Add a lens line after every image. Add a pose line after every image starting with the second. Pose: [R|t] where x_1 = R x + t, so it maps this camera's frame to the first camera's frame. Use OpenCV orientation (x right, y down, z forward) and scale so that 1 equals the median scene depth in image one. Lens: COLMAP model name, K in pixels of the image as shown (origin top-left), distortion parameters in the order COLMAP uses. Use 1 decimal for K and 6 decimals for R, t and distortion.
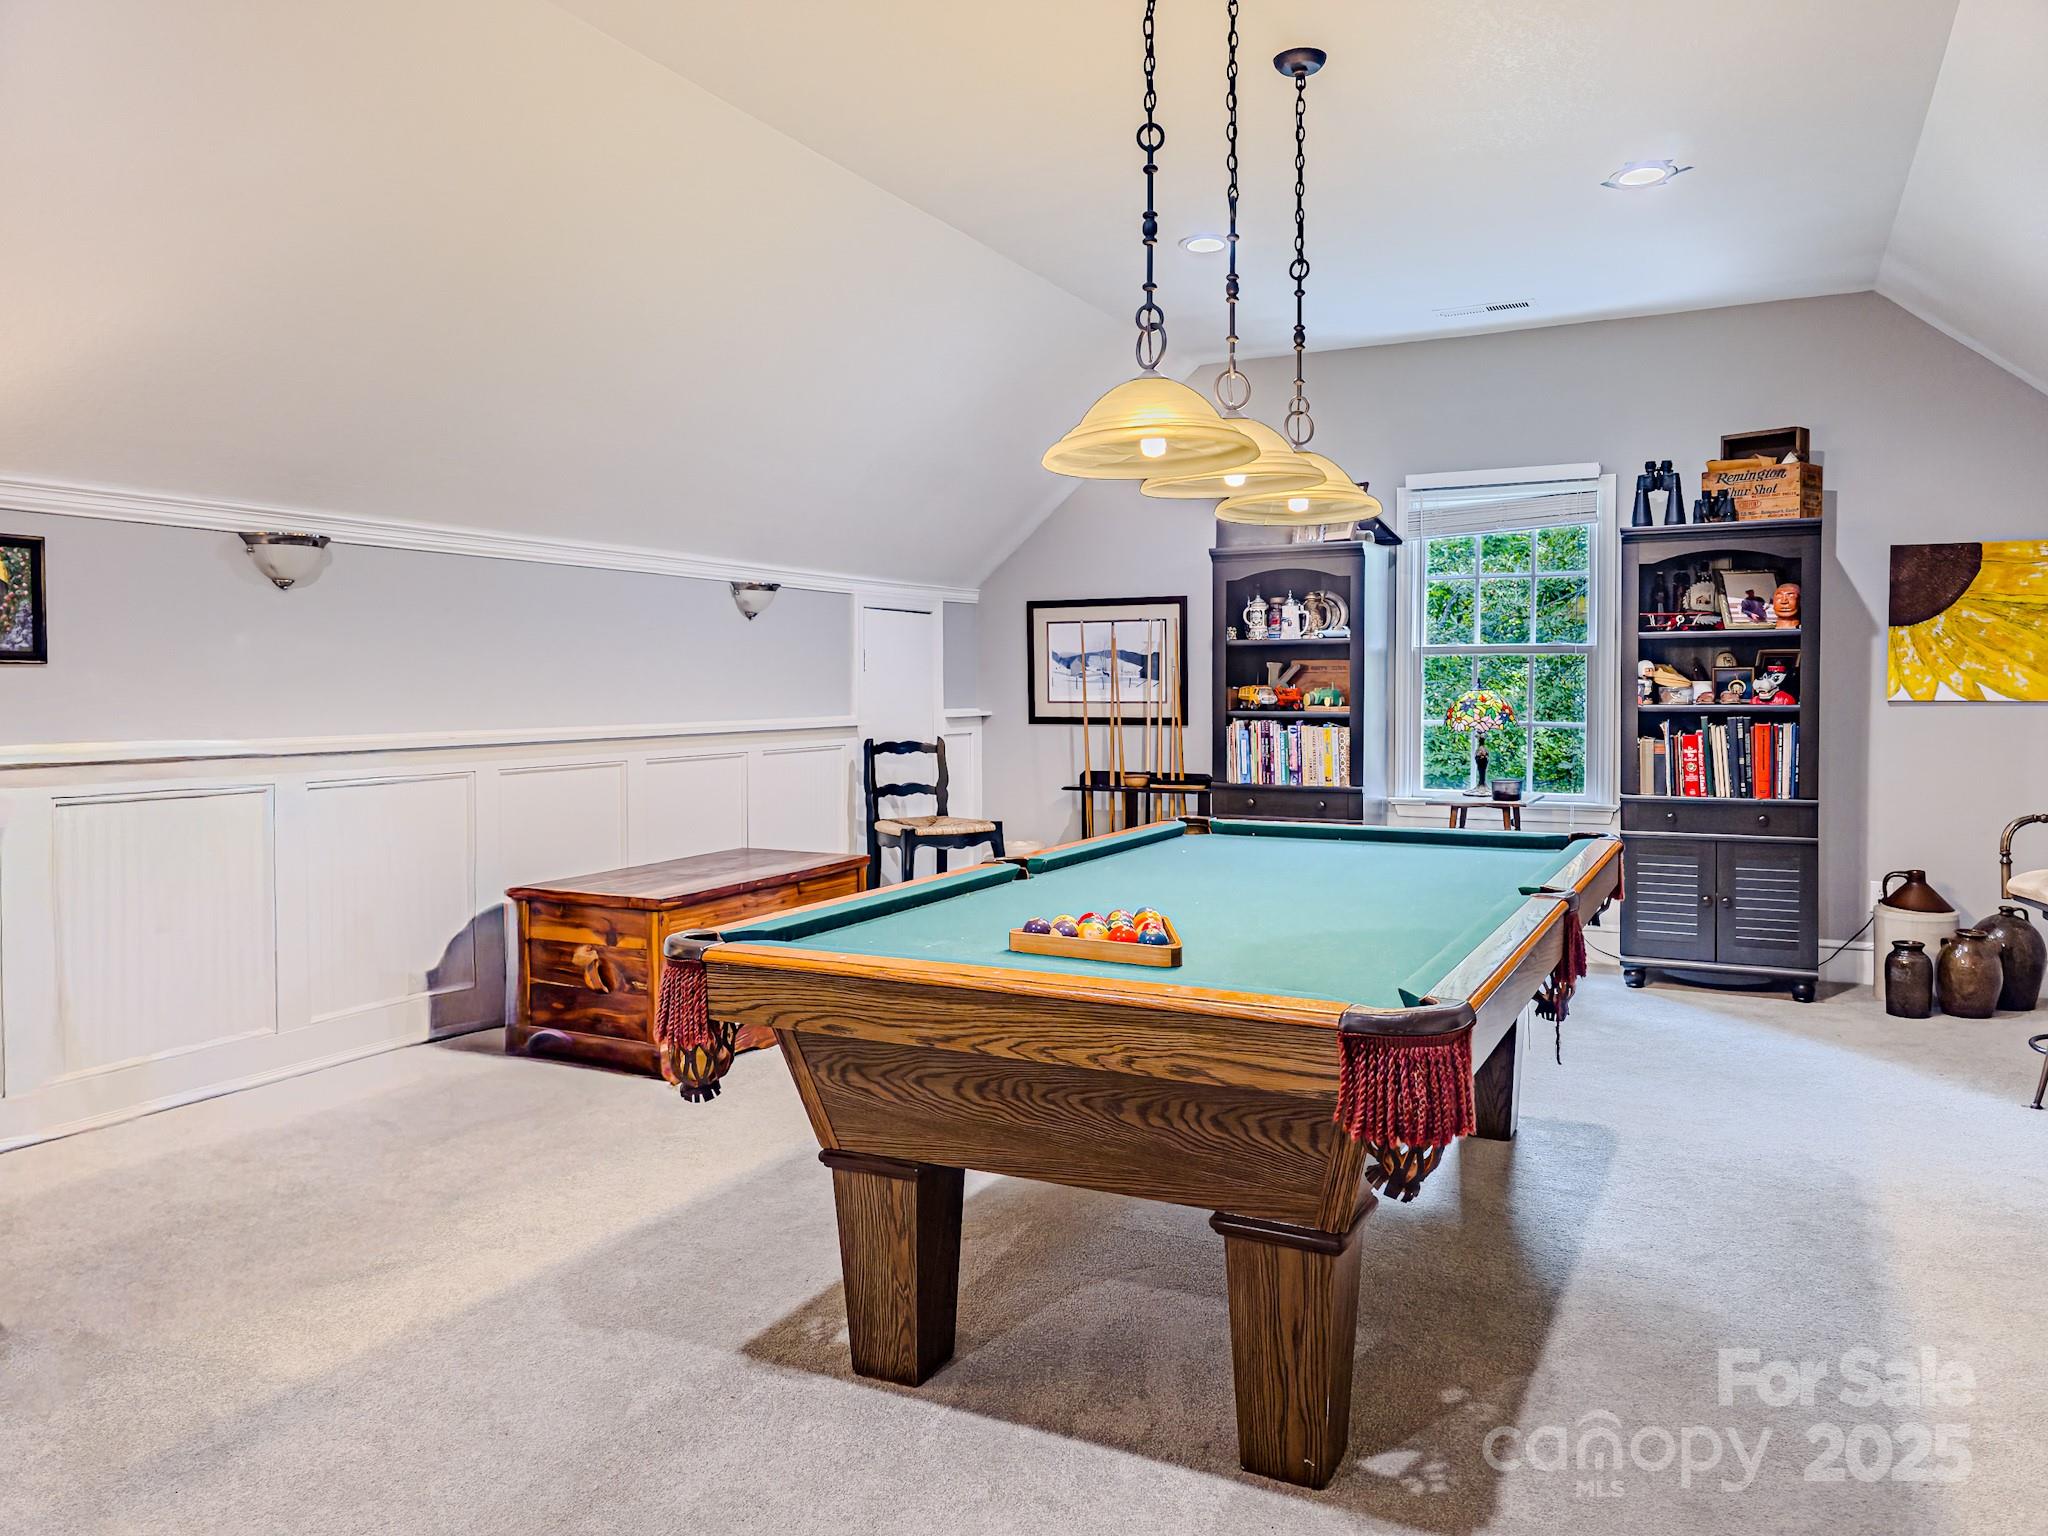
lens RADIAL K [[1407.3, 0, 1024.0], [0, 1407.3, 768.0], [0, 0, 1]] dist [0.027939, -0.000850]
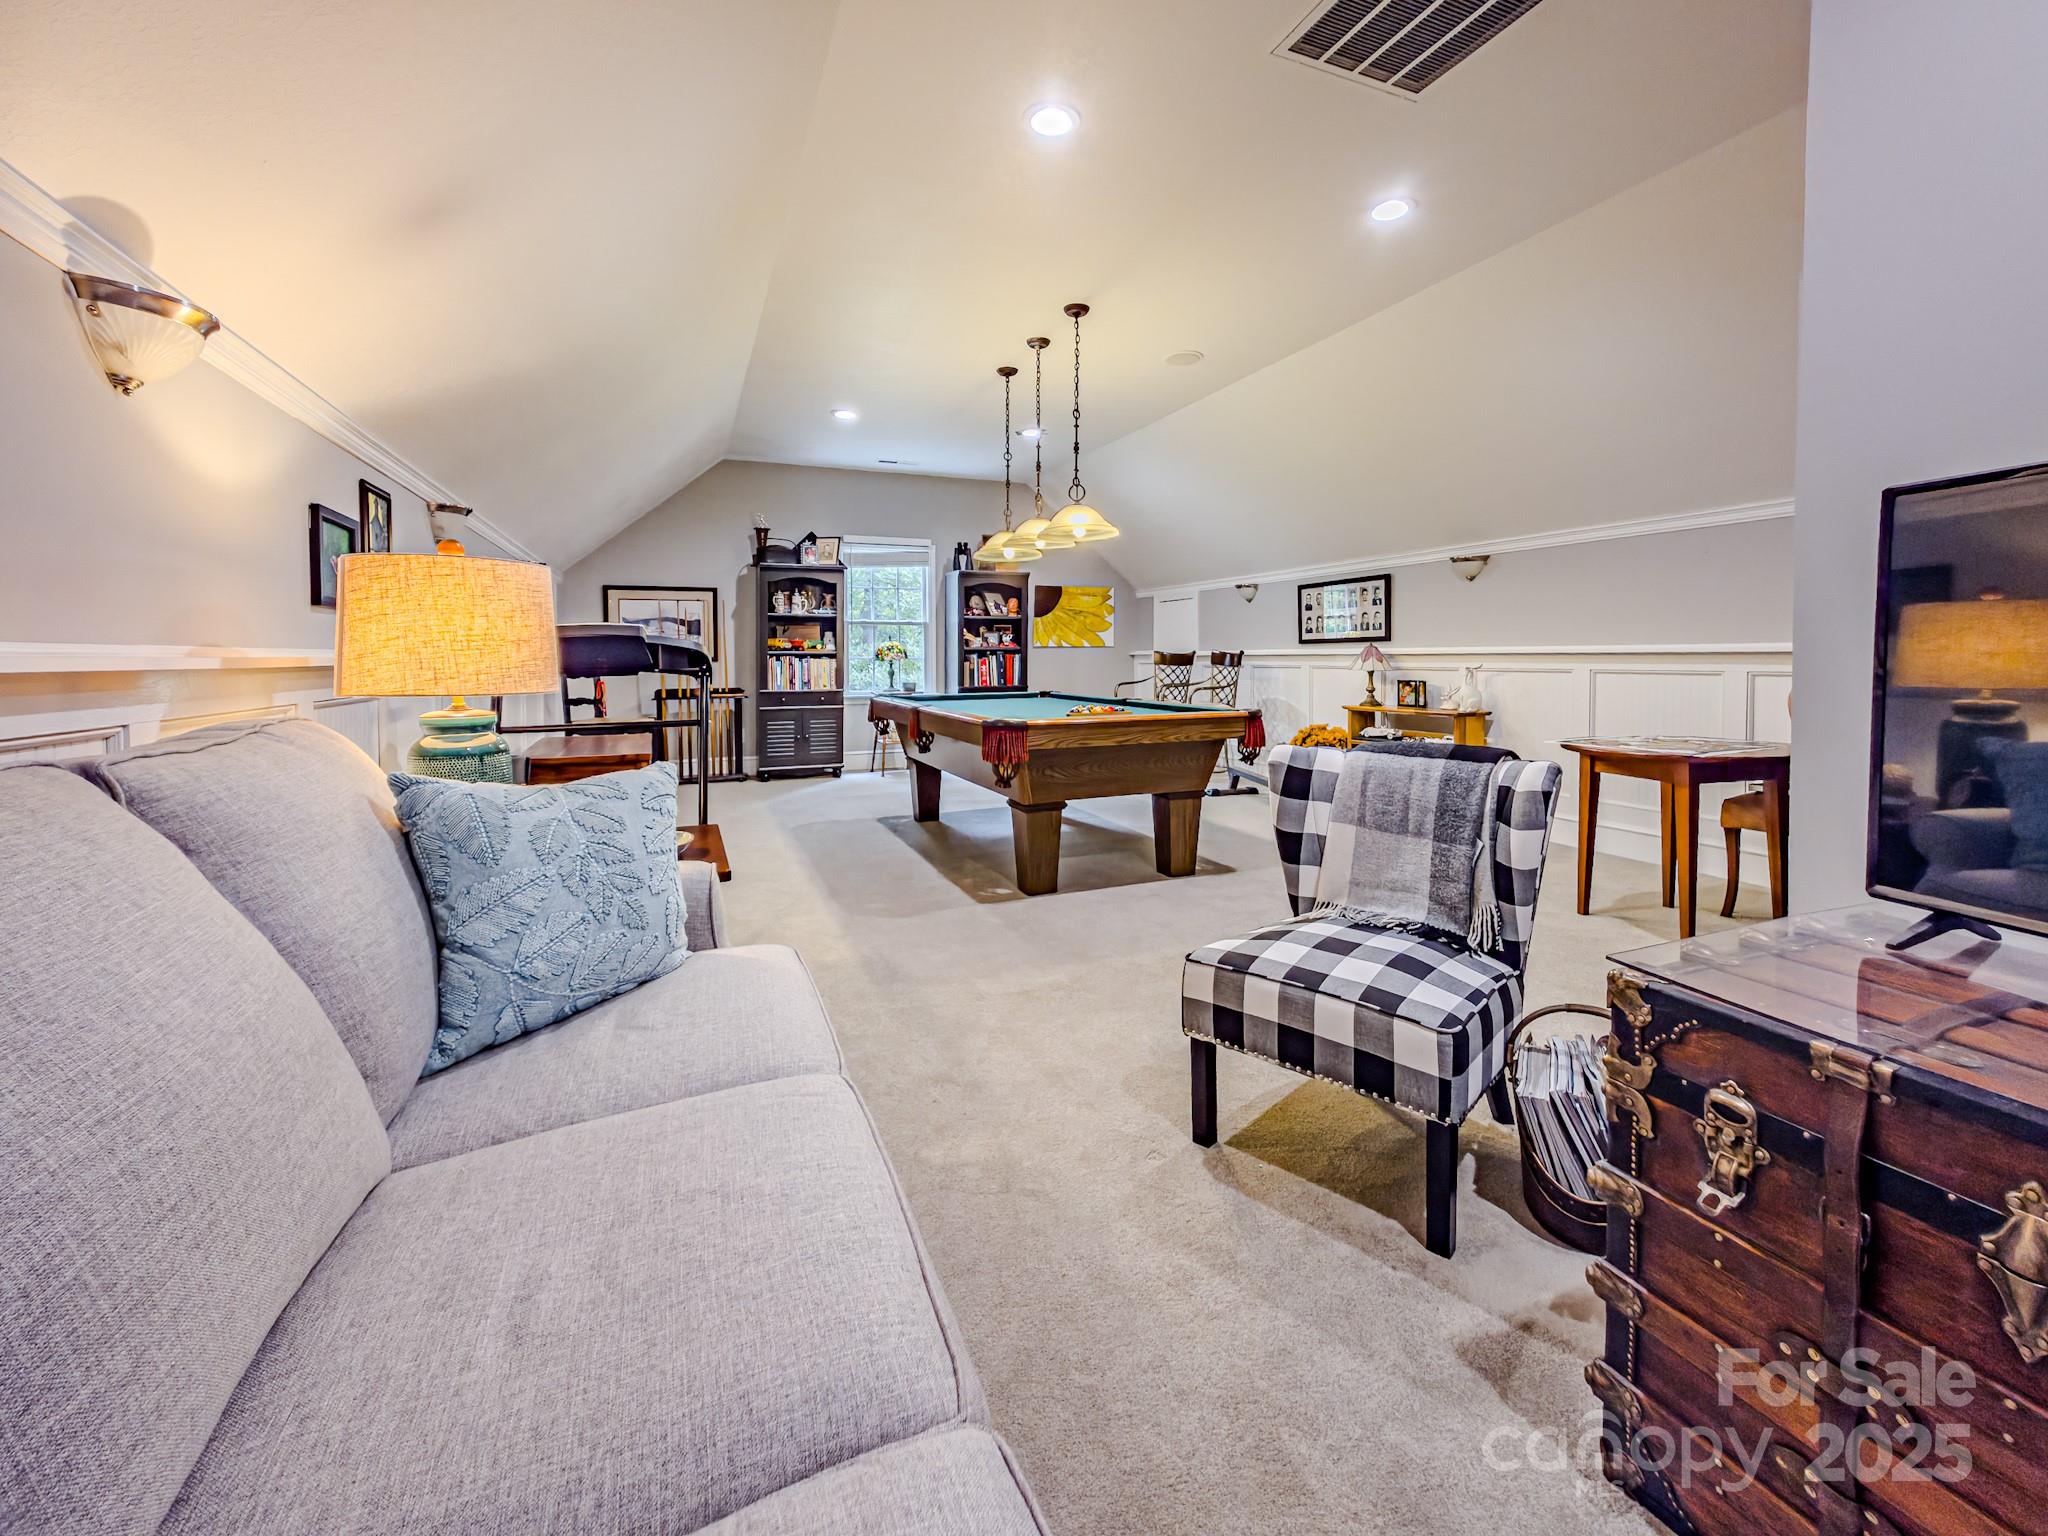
lens RADIAL K [[837.1, 0, 1024.0], [0, 837.1, 768.0], [0, 0, 1]] dist [-0.000058, 0.000023]
pose [[0.641457, -0.101832, 0.760370, -0.579896], [0.047676, 0.994527, 0.092971, 0.030665], [-0.765676, -0.023385, 0.642801, 0.022802]]
